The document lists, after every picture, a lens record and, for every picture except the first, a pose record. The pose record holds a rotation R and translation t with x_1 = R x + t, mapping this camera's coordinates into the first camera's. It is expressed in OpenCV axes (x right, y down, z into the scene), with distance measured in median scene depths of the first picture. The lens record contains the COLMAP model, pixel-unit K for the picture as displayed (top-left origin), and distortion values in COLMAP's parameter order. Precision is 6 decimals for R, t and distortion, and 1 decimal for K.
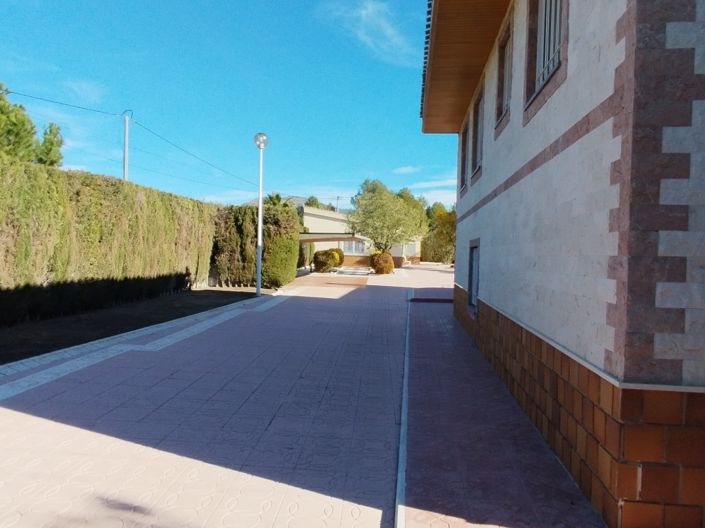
lens RADIAL K [[527.2, 0, 352.7], [0, 527.2, 265.8], [0, 0, 1]] dist [-0.002268, 0.011891]
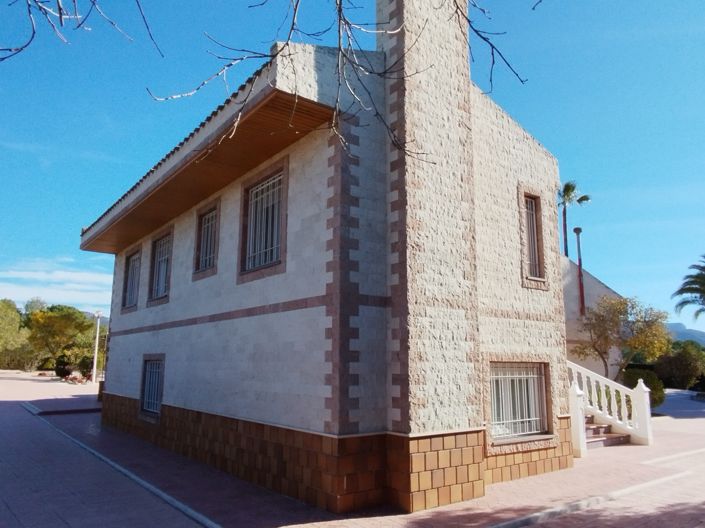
lens RADIAL K [[527.2, 0, 348.0], [0, 527.2, 262.3], [0, 0, 1]] dist [-0.002268, 0.011891]
pose [[0.722980, 0.111688, 0.681781, -0.922469], [0.025045, 0.981961, -0.187420, -0.059907], [-0.690415, 0.152576, 0.707141, -0.589903]]
